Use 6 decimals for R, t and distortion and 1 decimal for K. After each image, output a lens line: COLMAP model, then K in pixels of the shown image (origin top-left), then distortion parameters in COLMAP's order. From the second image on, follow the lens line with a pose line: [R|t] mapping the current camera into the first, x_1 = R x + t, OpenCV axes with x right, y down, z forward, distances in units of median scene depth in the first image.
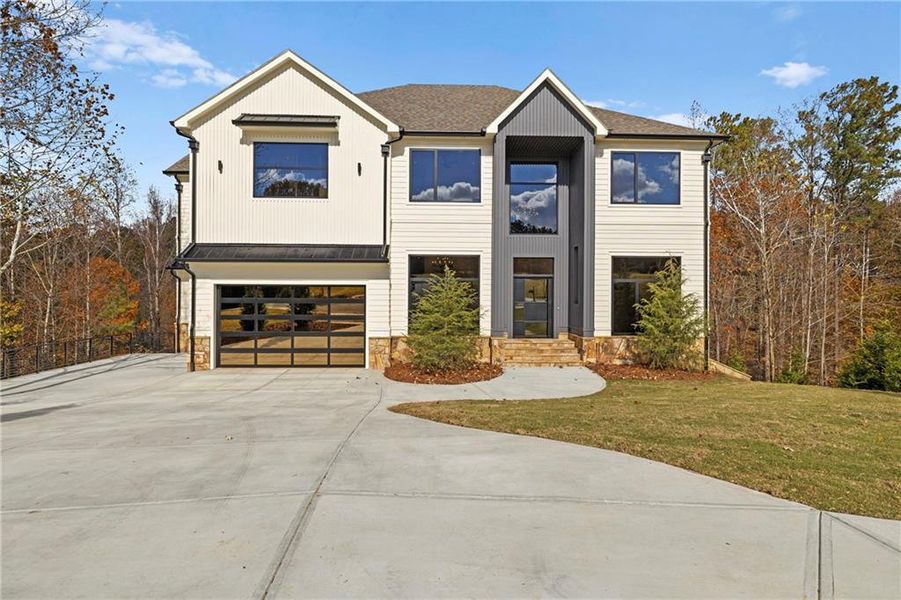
lens RADIAL K [[461.9, 0, 454.2], [0, 461.9, 293.9], [0, 0, 1]] dist [-0.002929, -0.002336]
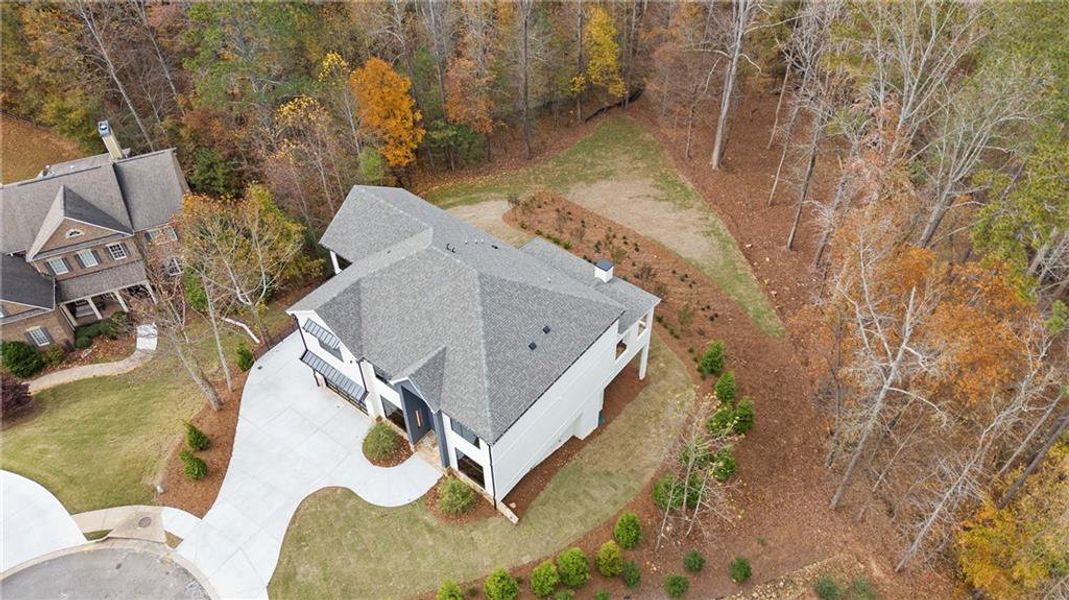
lens RADIAL K [[801.9, 0, 543.6], [0, 801.9, 297.2], [0, 0, 1]] dist [0.049177, -0.018186]
pose [[0.762135, 0.451952, -0.463561, 1.907469], [0.004207, 0.712543, 0.701615, -2.891816], [0.647404, -0.536676, 0.541153, -0.210465]]
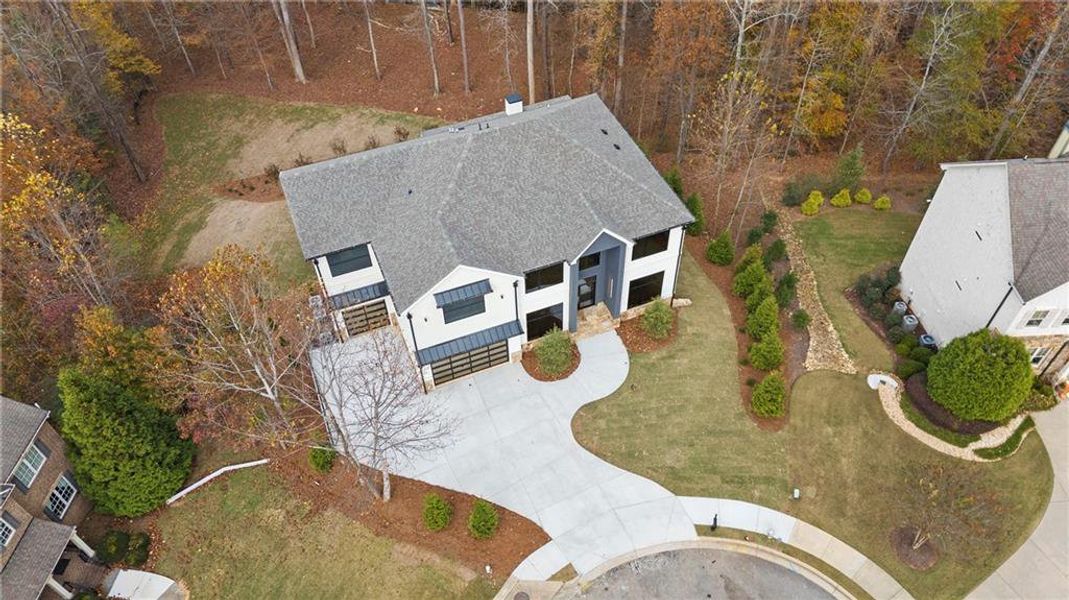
lens RADIAL K [[778.5, 0, 544.3], [0, 778.5, 299.8], [0, 0, 1]] dist [0.077089, -0.064128]
pose [[0.939248, -0.267730, 0.214787, -0.673211], [0.020610, 0.668627, 0.743312, -2.386380], [-0.342619, -0.693728, 0.633525, -0.900801]]
